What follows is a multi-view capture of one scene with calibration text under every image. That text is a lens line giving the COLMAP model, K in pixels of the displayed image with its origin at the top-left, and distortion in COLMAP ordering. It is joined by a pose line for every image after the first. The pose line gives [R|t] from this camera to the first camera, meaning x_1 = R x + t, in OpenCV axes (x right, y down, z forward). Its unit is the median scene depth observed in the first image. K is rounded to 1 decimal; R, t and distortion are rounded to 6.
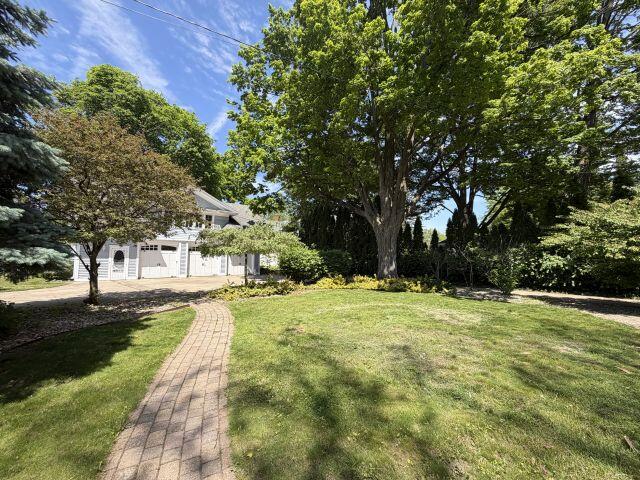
lens RADIAL K [[256.8, 0, 319.2], [0, 256.8, 241.3], [0, 0, 1]] dist [0.000254, -0.000953]
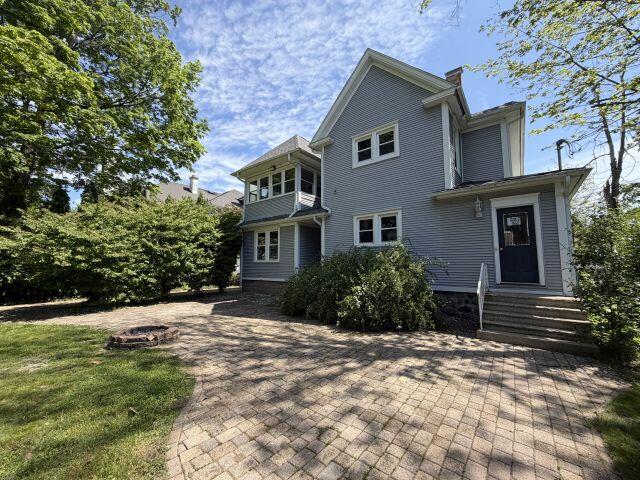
lens RADIAL K [[256.8, 0, 319.4], [0, 256.8, 240.9], [0, 0, 1]] dist [0.000254, -0.000953]
pose [[-0.172693, 0.078416, 0.981849, -0.111297], [-0.062917, 0.993912, -0.090446, -0.008330], [-0.982964, -0.077395, -0.166708, 0.117398]]
